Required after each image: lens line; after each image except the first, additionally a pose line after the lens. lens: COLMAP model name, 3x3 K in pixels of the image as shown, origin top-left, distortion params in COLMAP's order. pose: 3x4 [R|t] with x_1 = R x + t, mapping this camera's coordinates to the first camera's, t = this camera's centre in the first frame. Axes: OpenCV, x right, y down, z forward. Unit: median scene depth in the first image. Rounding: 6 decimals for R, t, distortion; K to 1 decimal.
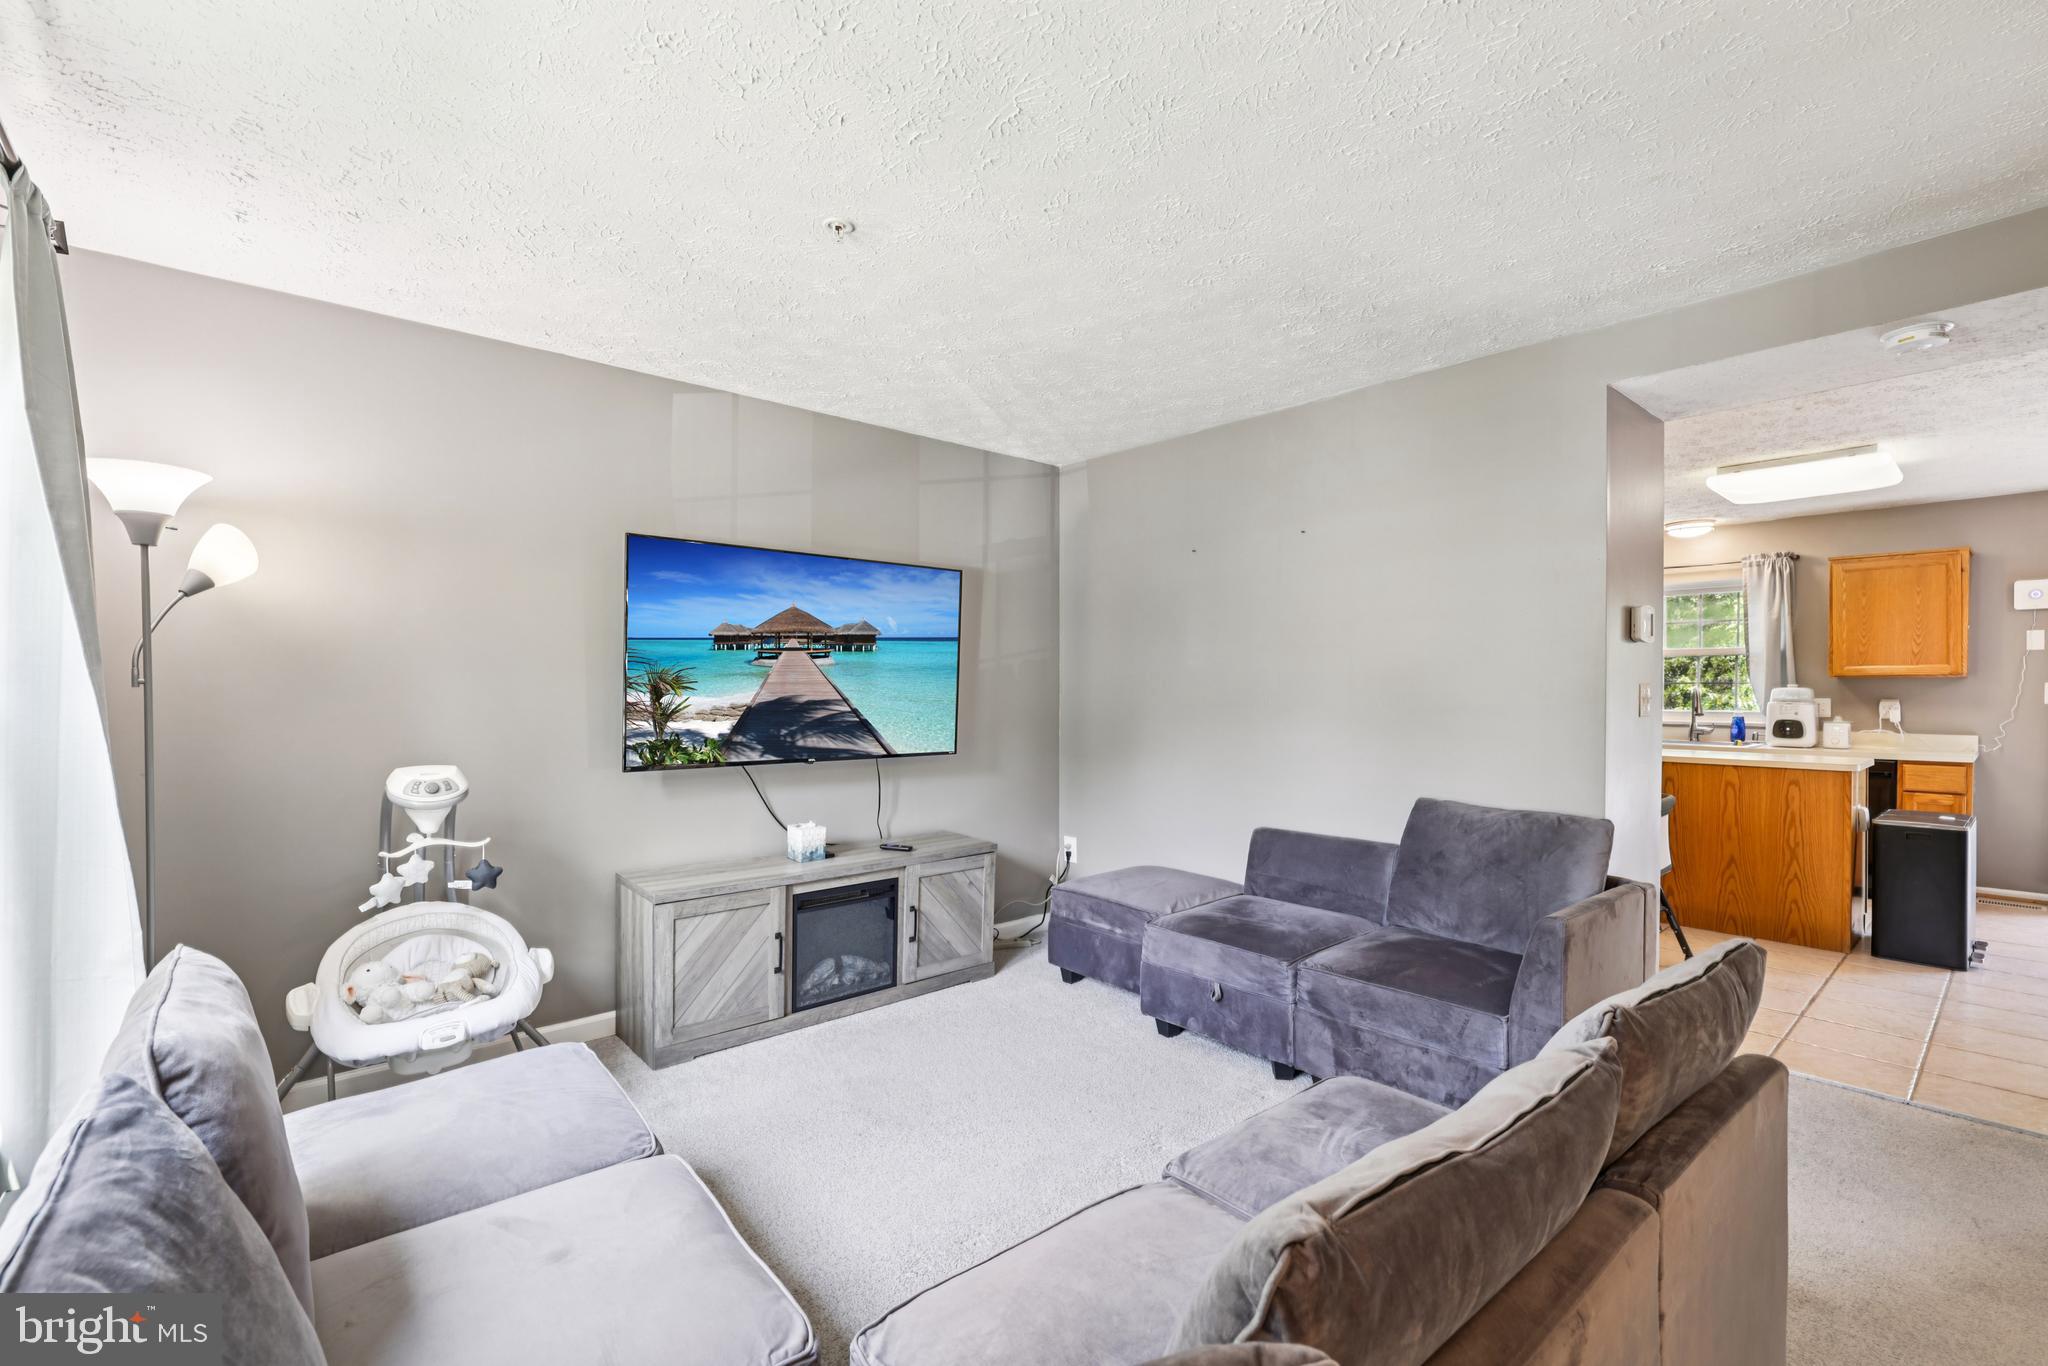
lens RADIAL K [[875.7, 0, 1035.5], [0, 875.7, 696.3], [0, 0, 1]] dist [-0.003846, 0.001060]
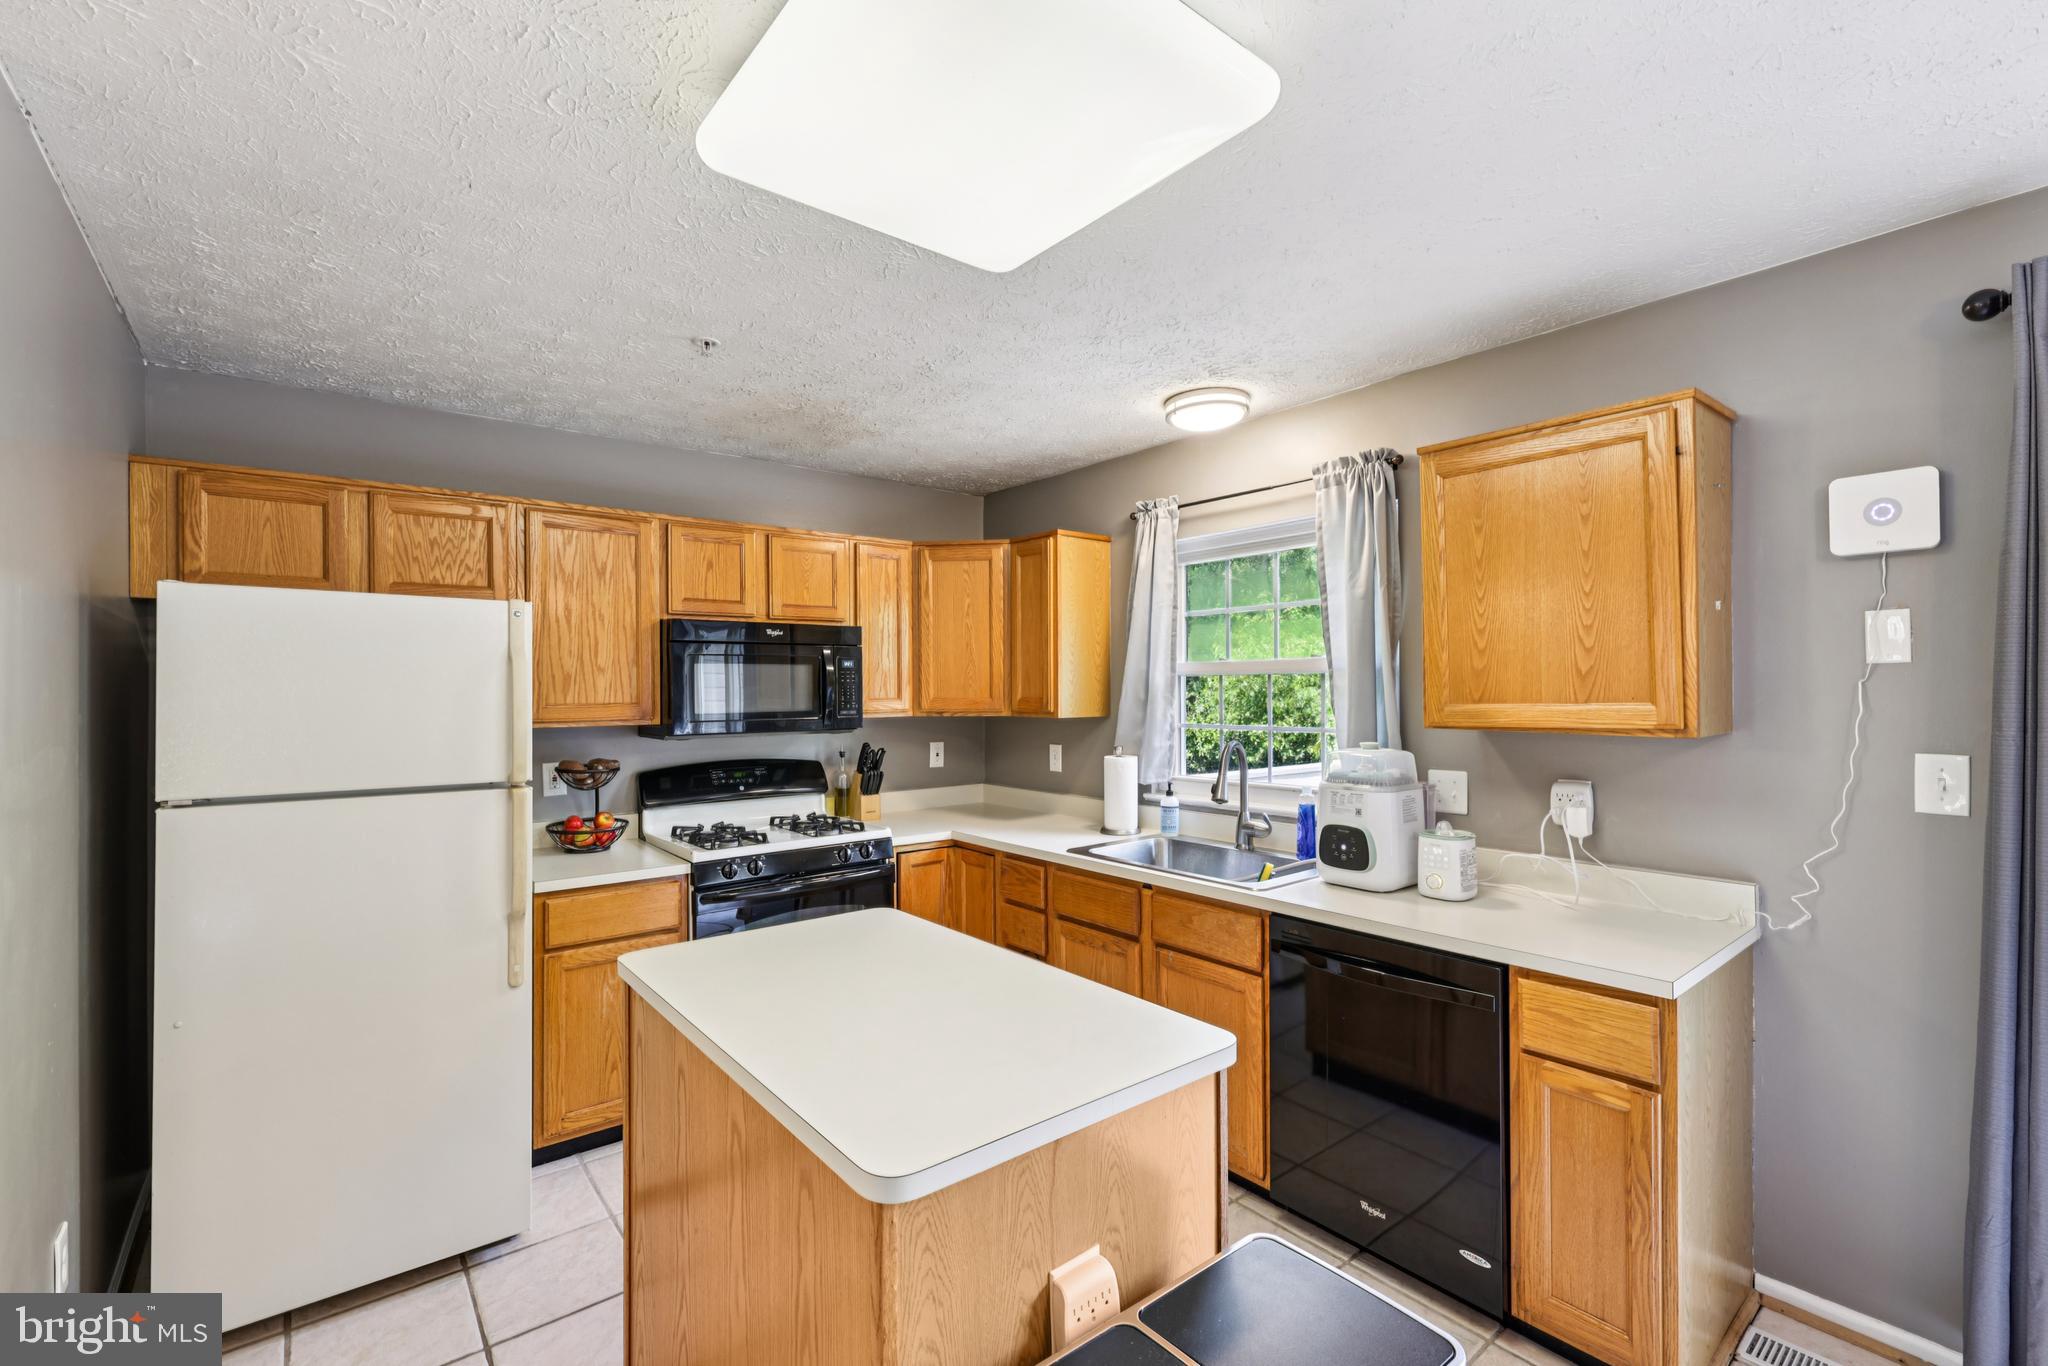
lens RADIAL K [[875.7, 0, 1024.3], [0, 875.7, 683.3], [0, 0, 1]] dist [-0.003846, 0.001060]
pose [[0.999114, -0.010017, -0.040864, 1.141453], [0.009372, 0.999829, -0.015943, -0.060250], [0.041017, 0.015546, 0.999037, 0.883275]]
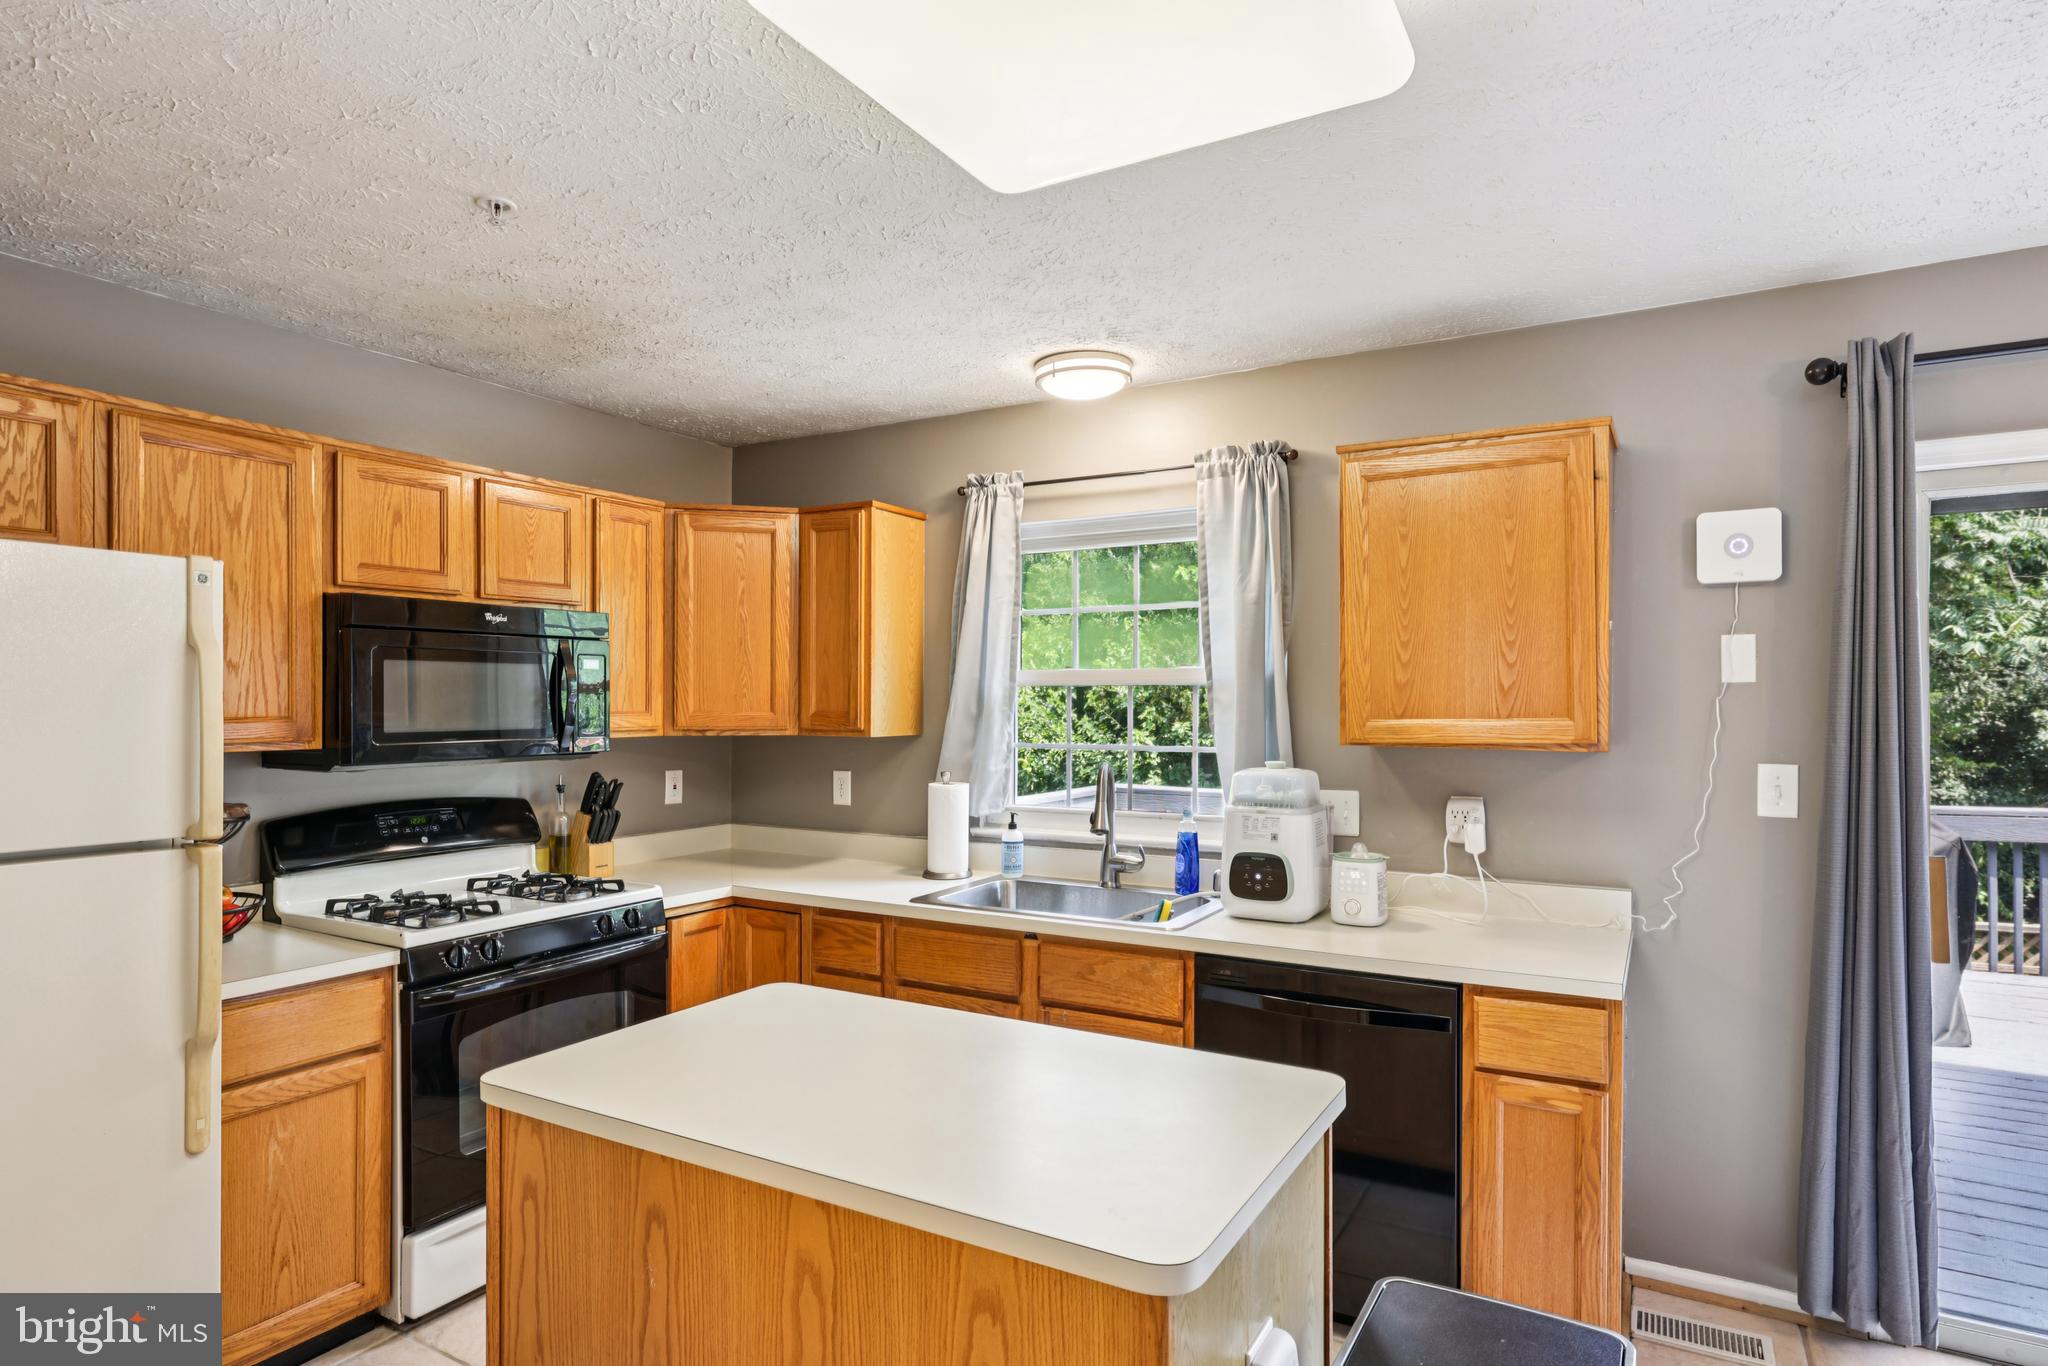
lens RADIAL K [[1102.0, 0, 1024.6], [0, 1102.0, 701.3], [0, 0, 1]] dist [-0.001877, -0.000409]
pose [[0.946948, -0.002421, 0.321379, 0.951174], [0.005272, 0.999954, -0.008001, -0.060173], [-0.321345, 0.009271, 0.946917, 0.887732]]
